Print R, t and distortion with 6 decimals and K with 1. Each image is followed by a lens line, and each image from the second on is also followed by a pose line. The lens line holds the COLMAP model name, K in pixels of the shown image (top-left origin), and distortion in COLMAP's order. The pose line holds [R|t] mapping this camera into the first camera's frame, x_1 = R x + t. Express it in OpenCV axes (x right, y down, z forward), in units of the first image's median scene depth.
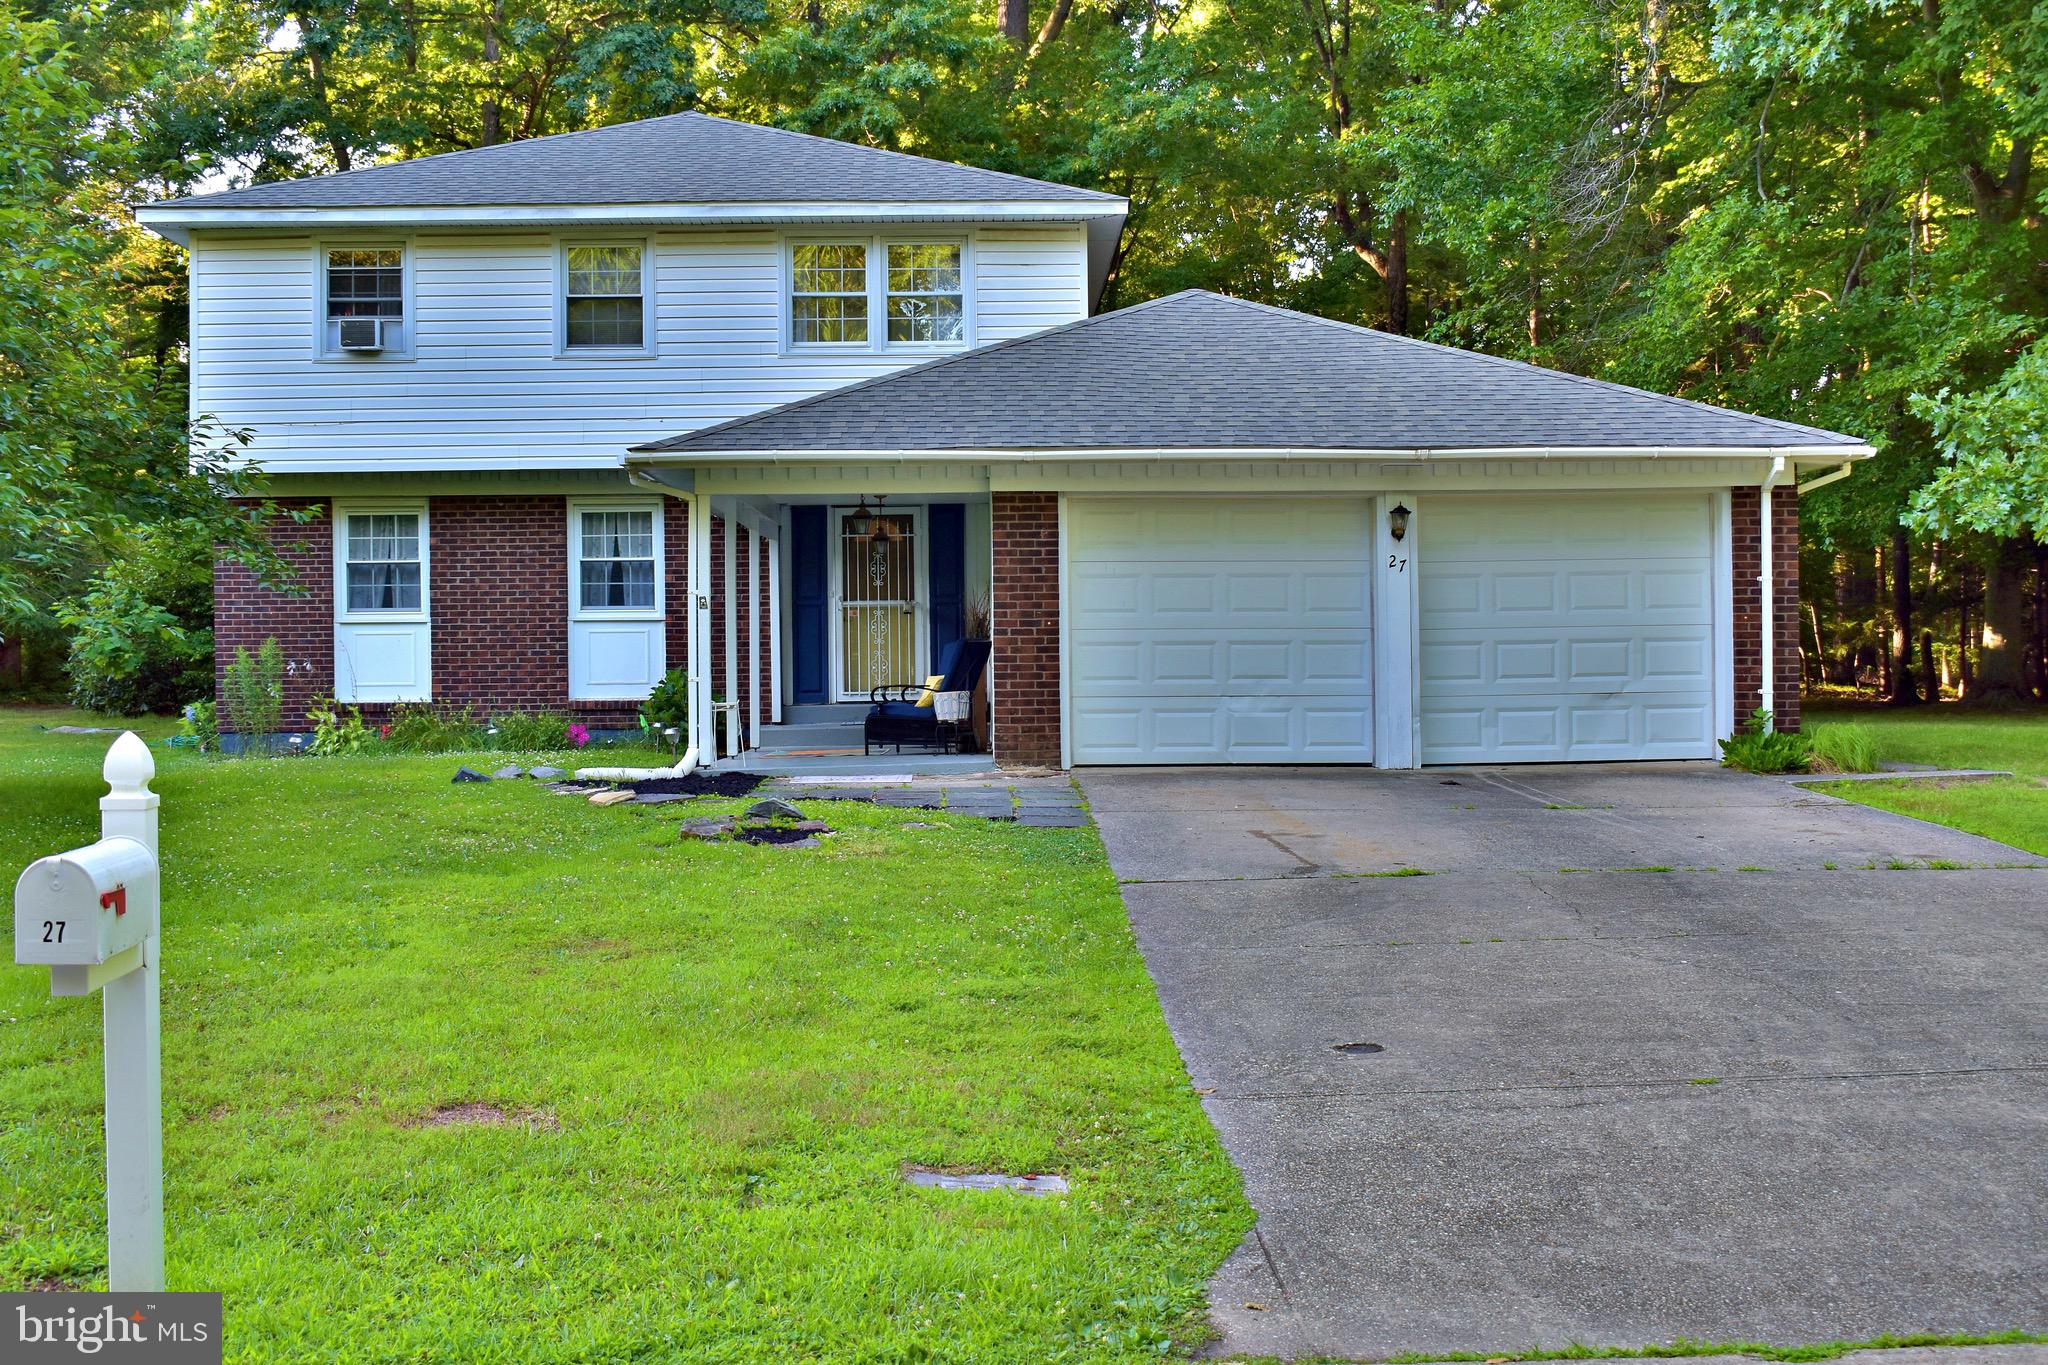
lens RADIAL K [[2367.5, 0, 1023.8], [0, 2367.5, 684.9], [0, 0, 1]] dist [-0.018509, 0.000000]
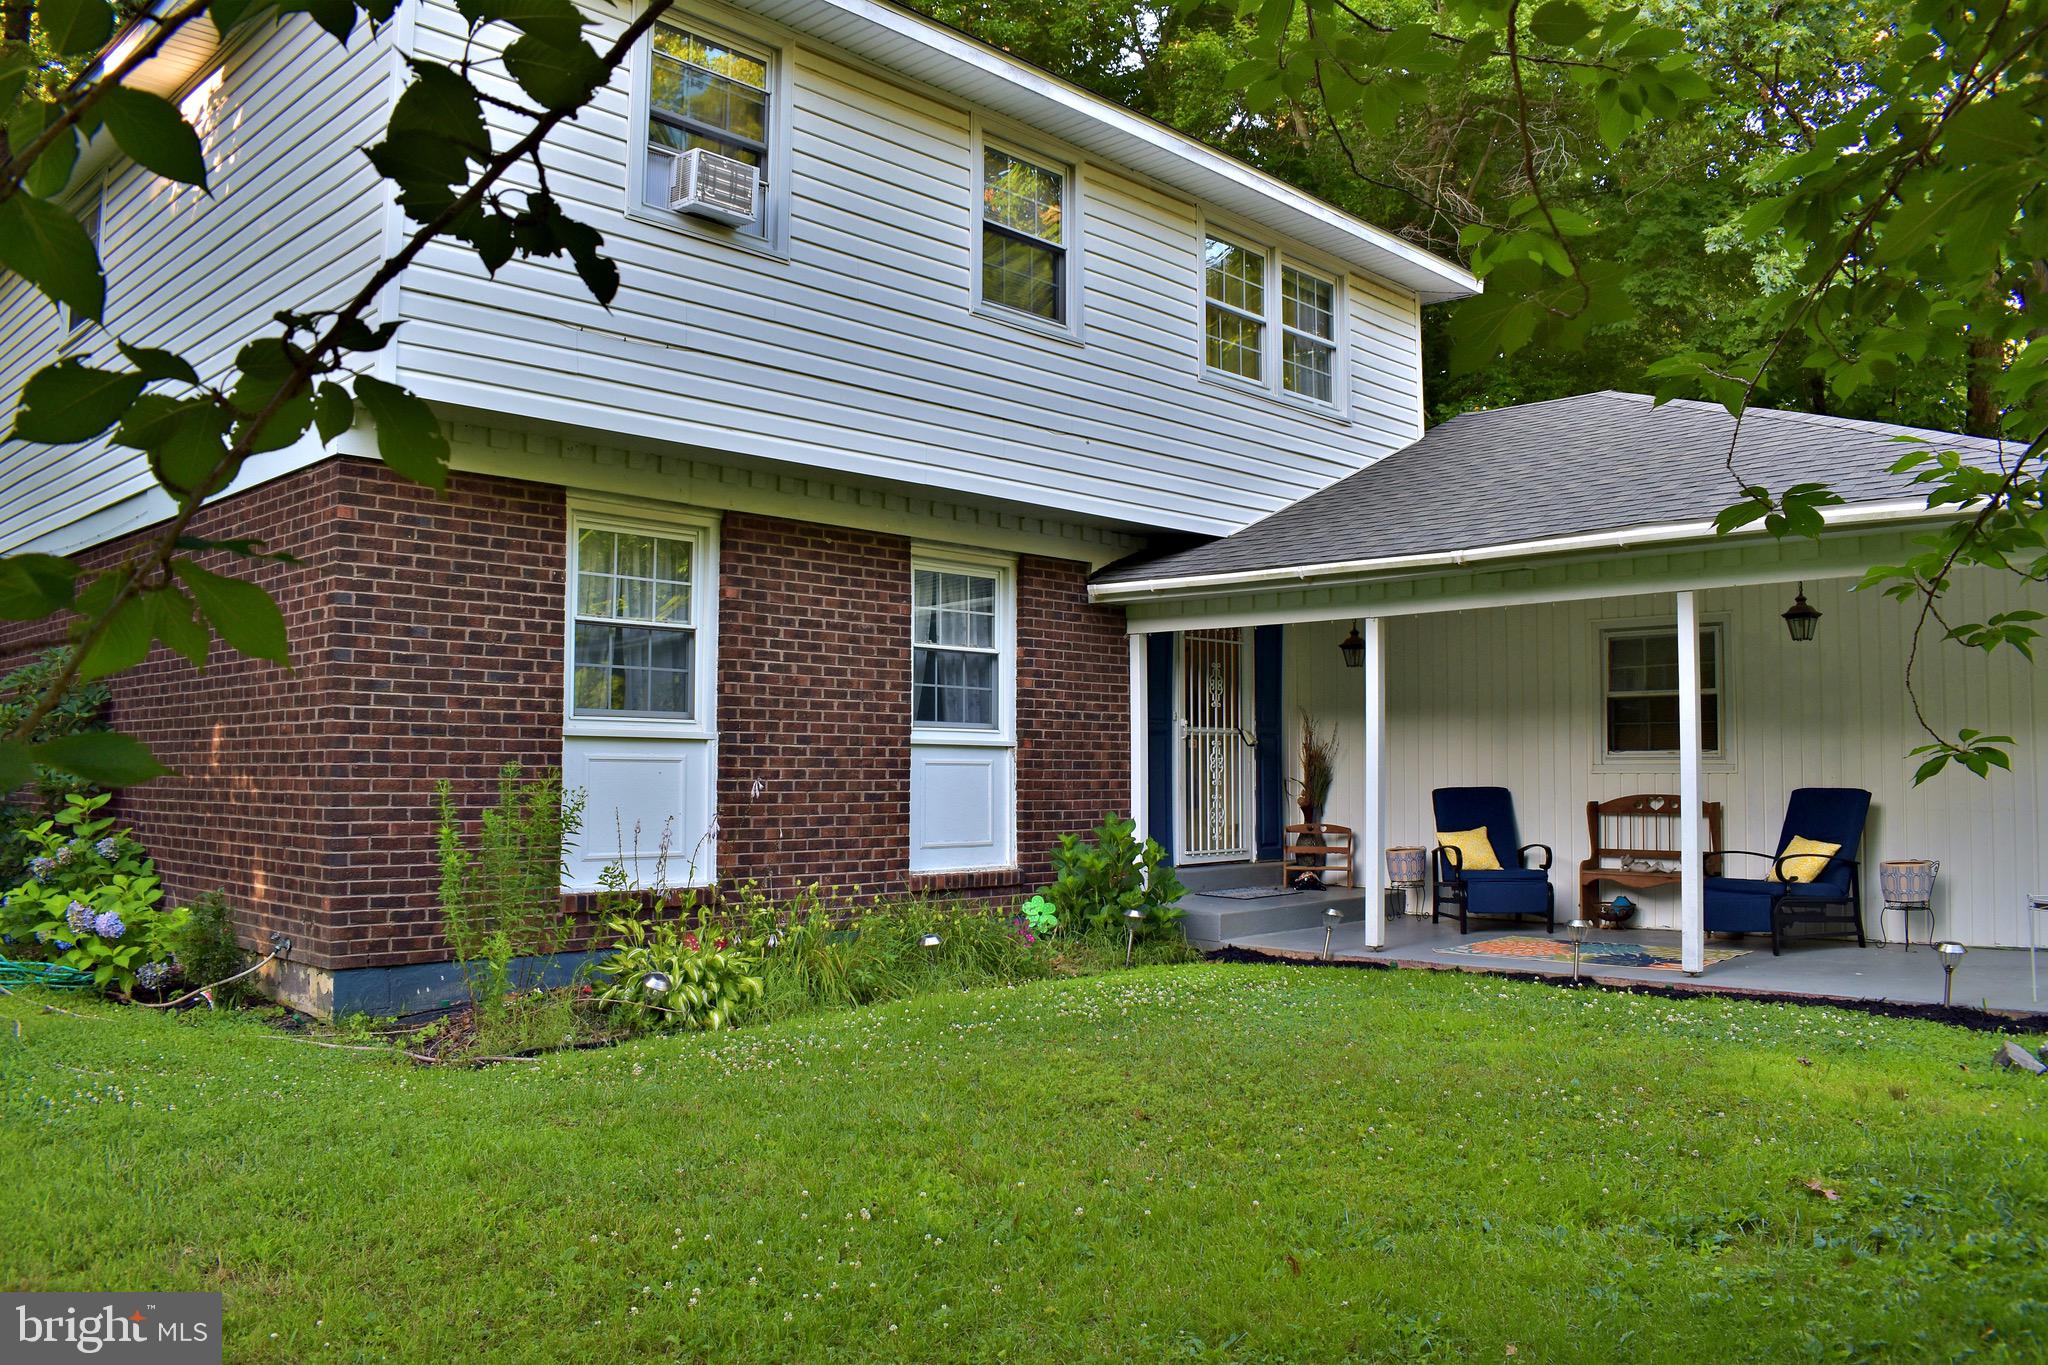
lens RADIAL K [[1594.6, 0, 1029.7], [0, 1594.6, 684.5], [0, 0, 1]] dist [-0.042232, 0.000526]
pose [[0.712299, 0.051965, 0.699950, -0.458304], [-0.013784, 0.998099, -0.060073, -0.018184], [-0.701741, 0.033142, 0.711661, 0.687218]]
